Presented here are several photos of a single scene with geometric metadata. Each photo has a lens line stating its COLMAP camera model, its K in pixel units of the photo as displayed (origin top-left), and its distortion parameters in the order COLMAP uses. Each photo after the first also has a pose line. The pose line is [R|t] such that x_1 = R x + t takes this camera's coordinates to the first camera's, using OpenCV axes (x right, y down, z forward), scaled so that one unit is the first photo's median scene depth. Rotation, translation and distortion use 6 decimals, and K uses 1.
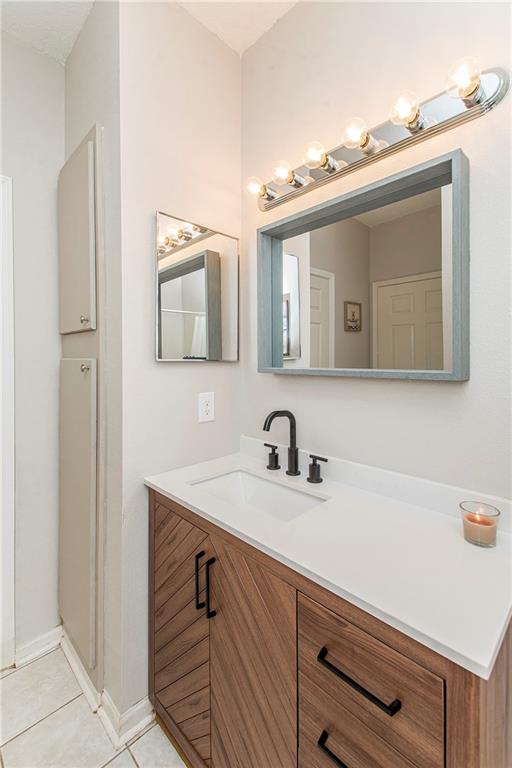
lens RADIAL K [[330.1, 0, 257.4], [0, 330.1, 361.0], [0, 0, 1]] dist [0.000105, -0.000382]
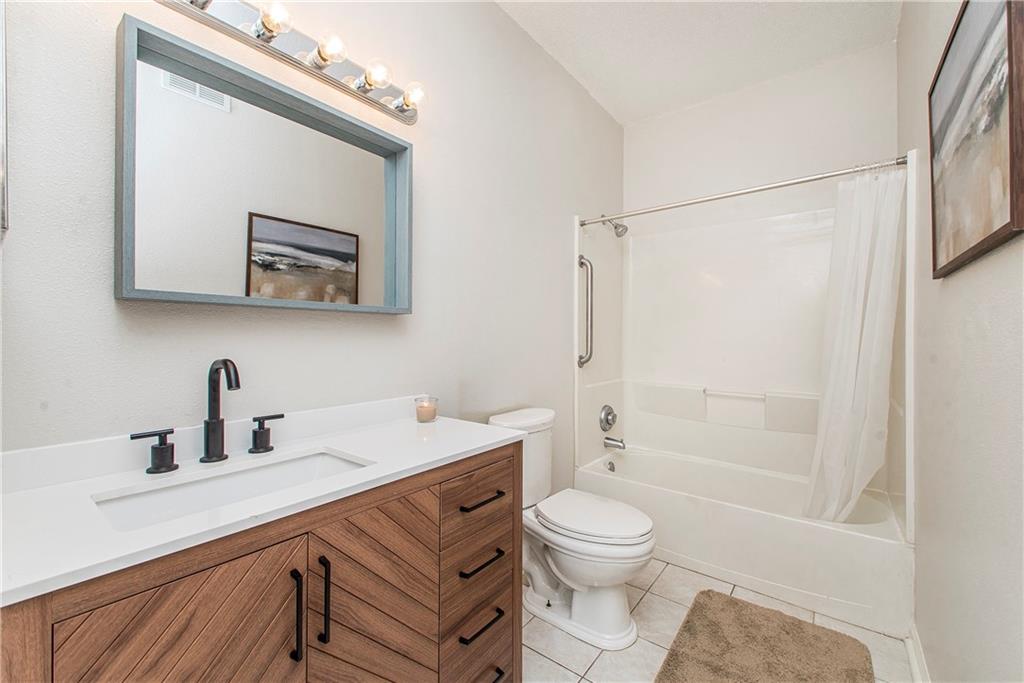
lens RADIAL K [[419.8, 0, 512.0], [0, 419.8, 341.5], [0, 0, 1]] dist [0.000851, 0.000021]
pose [[-0.124534, -0.009849, 0.992166, -0.883193], [-0.001519, 0.999951, 0.009736, 0.118707], [-0.992214, -0.000295, -0.124543, 0.607081]]
